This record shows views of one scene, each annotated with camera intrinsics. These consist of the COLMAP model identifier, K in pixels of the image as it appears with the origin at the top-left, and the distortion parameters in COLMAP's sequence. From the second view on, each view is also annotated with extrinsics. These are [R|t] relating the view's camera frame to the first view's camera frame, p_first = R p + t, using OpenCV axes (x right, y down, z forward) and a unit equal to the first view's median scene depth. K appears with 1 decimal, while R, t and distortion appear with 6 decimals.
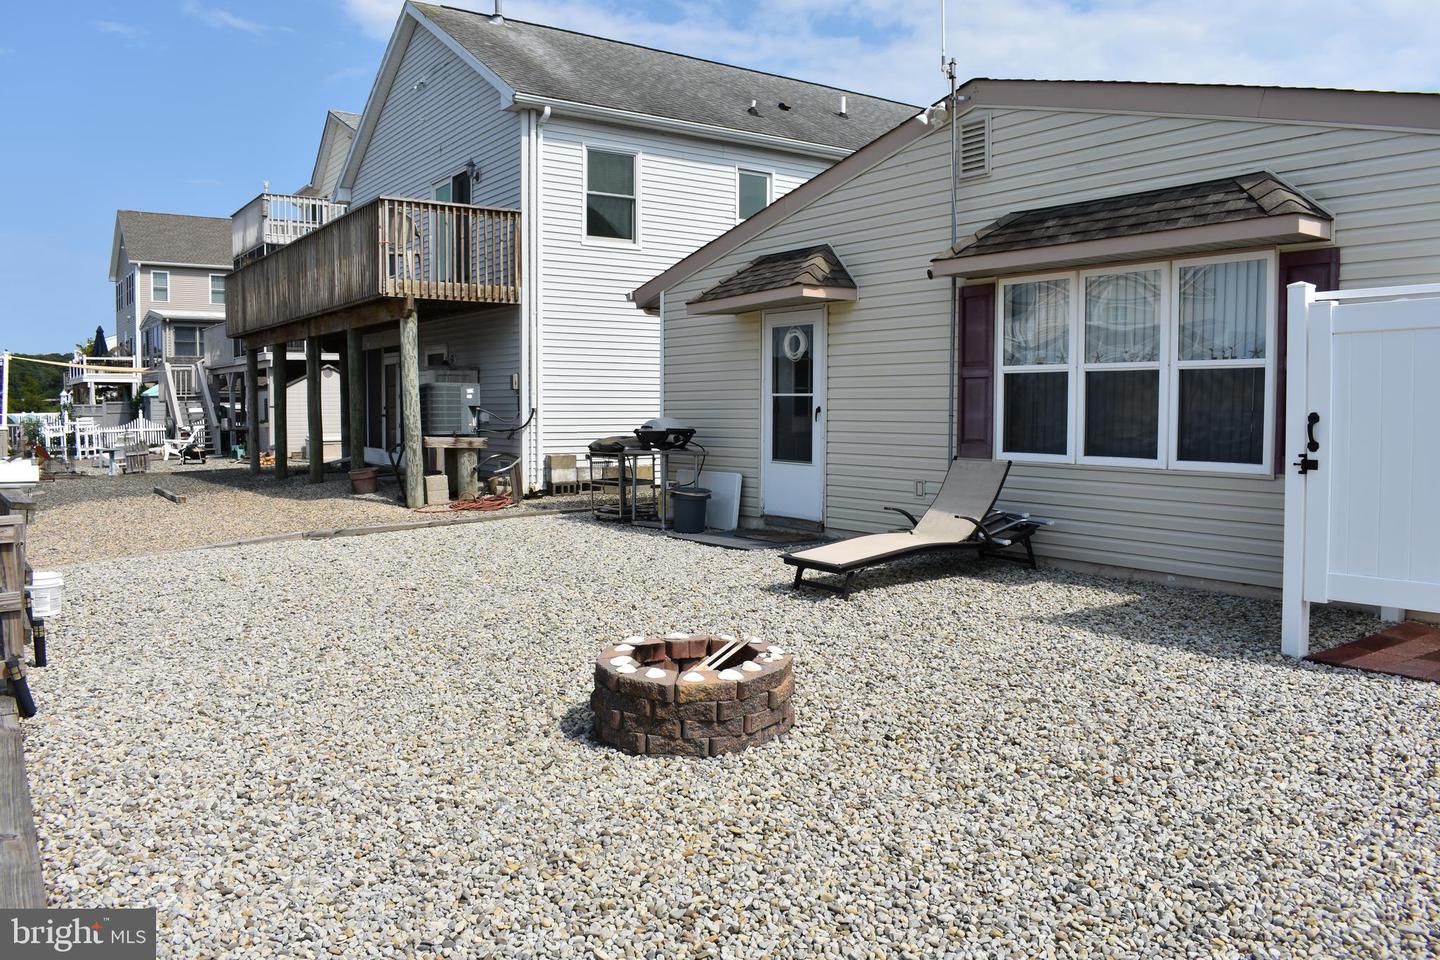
lens RADIAL K [[1105.6, 0, 738.5], [0, 1105.6, 480.4], [0, 0, 1]] dist [-0.100618, 0.018952]
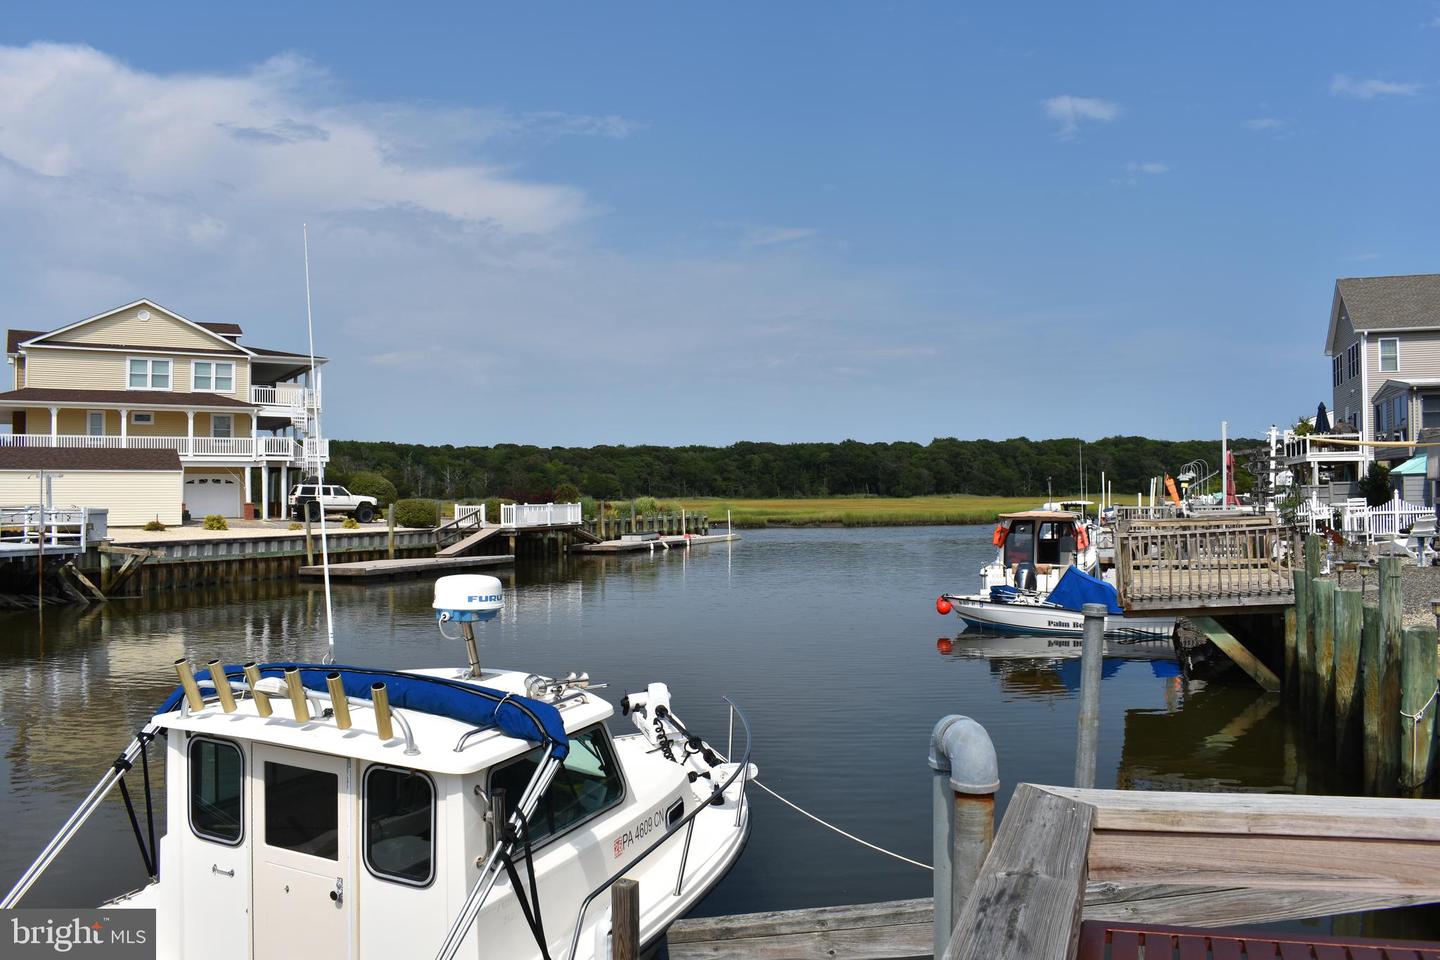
lens RADIAL K [[1114.2, 0, 723.1], [0, 1114.2, 481.7], [0, 0, 1]] dist [-0.104602, 0.025277]
pose [[0.543289, -0.019459, -0.839320, -0.101590], [-0.044150, 0.997686, -0.051709, -0.001969], [0.838384, 0.065149, 0.541173, 0.049571]]
